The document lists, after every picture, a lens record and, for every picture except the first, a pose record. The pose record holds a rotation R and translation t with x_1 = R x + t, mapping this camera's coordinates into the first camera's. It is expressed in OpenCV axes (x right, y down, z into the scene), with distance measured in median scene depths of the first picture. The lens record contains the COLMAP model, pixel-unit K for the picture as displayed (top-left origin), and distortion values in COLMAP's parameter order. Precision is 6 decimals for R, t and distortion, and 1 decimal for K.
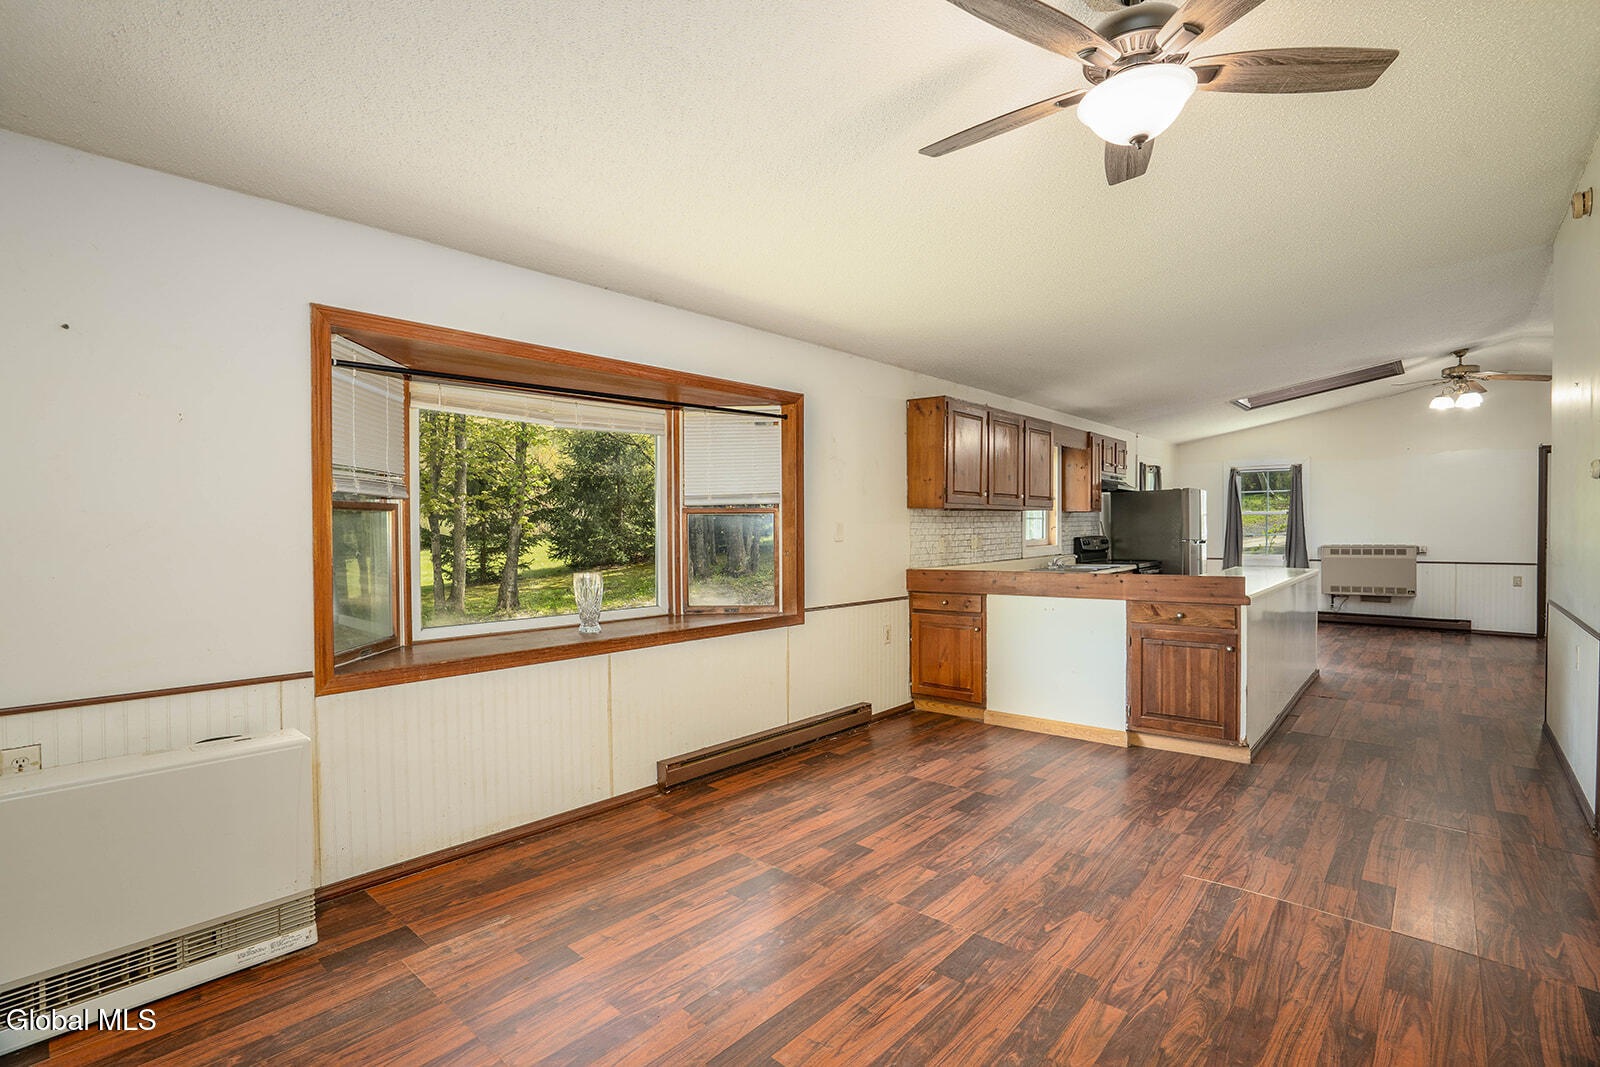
lens RADIAL K [[766.2, 0, 800.0], [0, 766.2, 533.5], [0, 0, 1]] dist [0.000111, 0.000206]
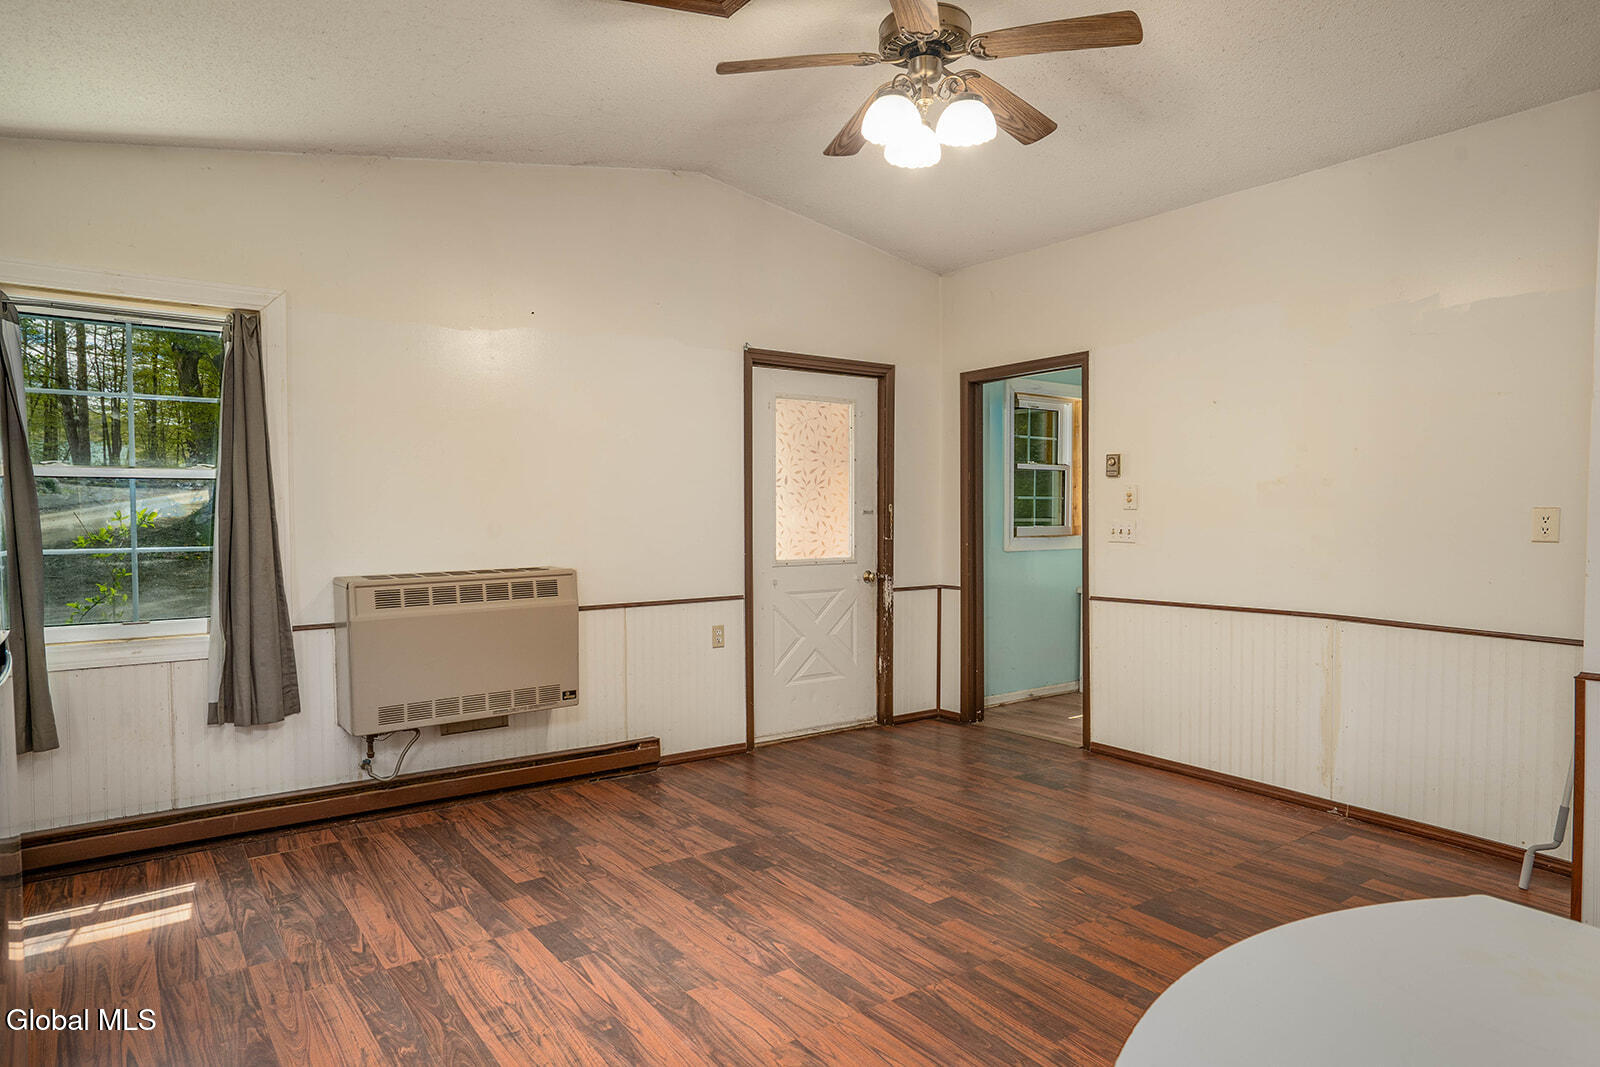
lens RADIAL K [[947.3, 0, 800.0], [0, 947.3, 533.5], [0, 0, 1]] dist [-0.040512, 0.046593]
pose [[0.227521, -0.024596, 0.973462, 0.377785], [0.006554, 0.999697, 0.023727, -0.011557], [-0.973751, 0.000982, 0.227614, 0.782292]]
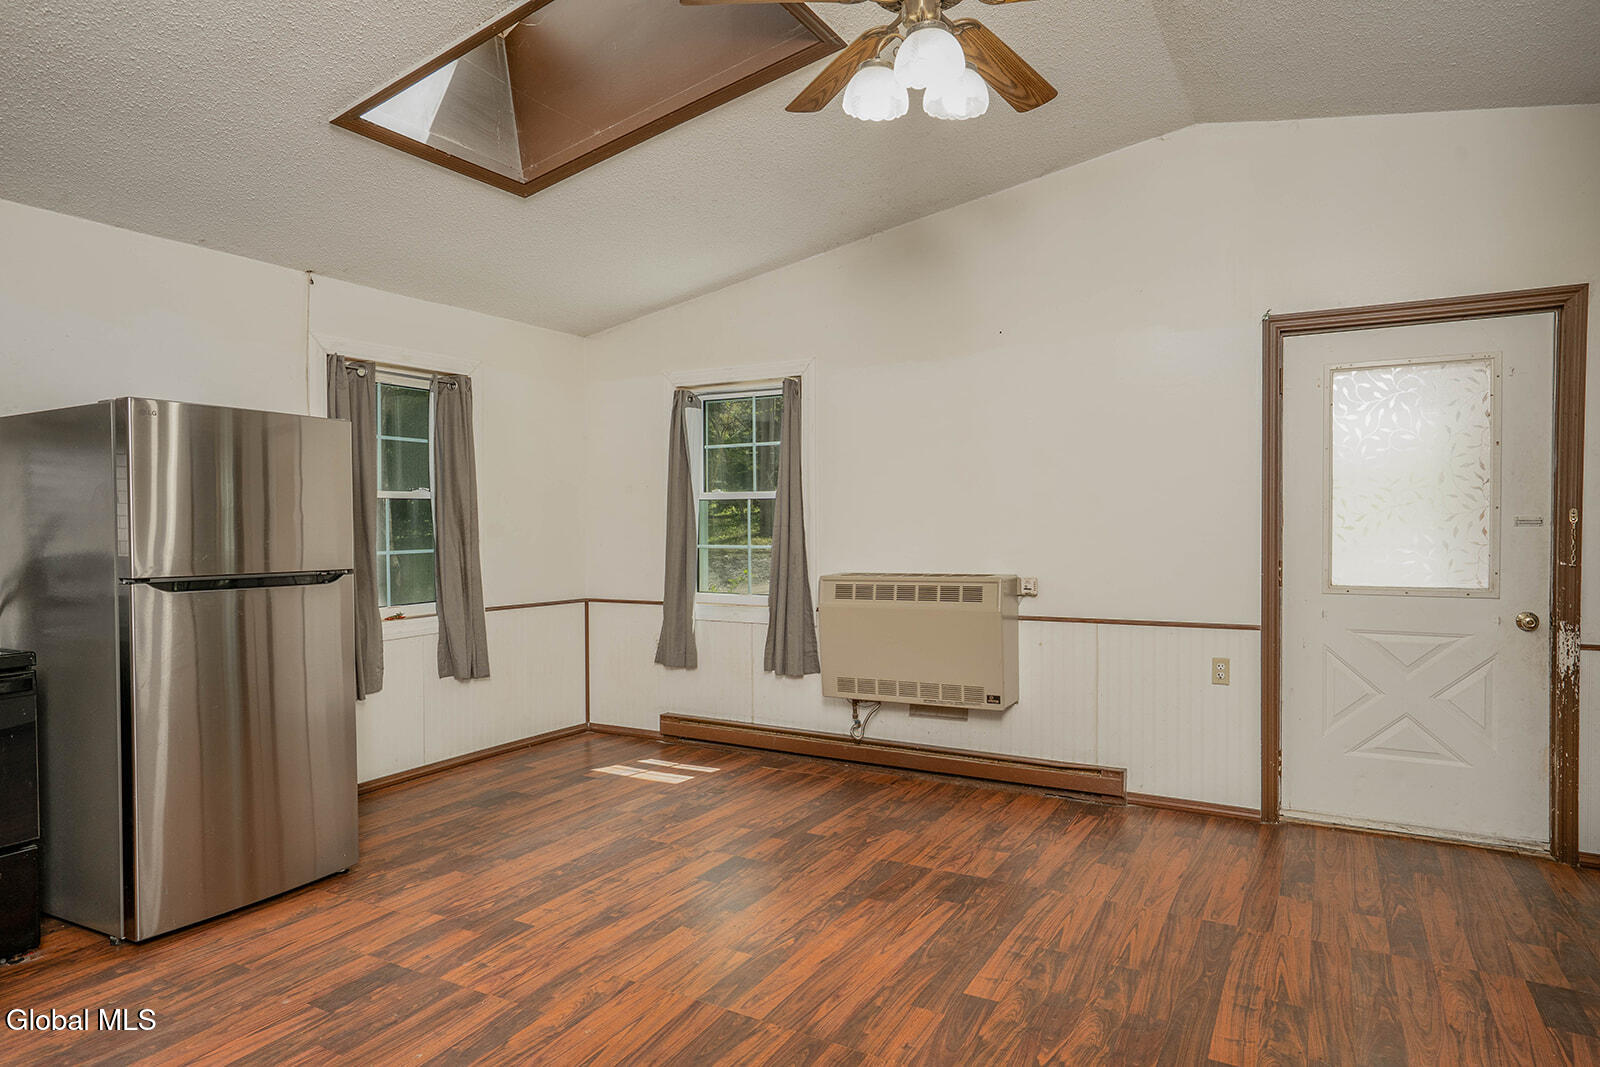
lens RADIAL K [[947.3, 0, 800.0], [0, 947.3, 533.5], [0, 0, 1]] dist [-0.040512, 0.046593]
pose [[0.980611, -0.006754, 0.195848, 0.607827], [0.005300, 0.999954, 0.007944, -0.010362], [-0.195893, -0.006752, 0.980602, 0.553149]]
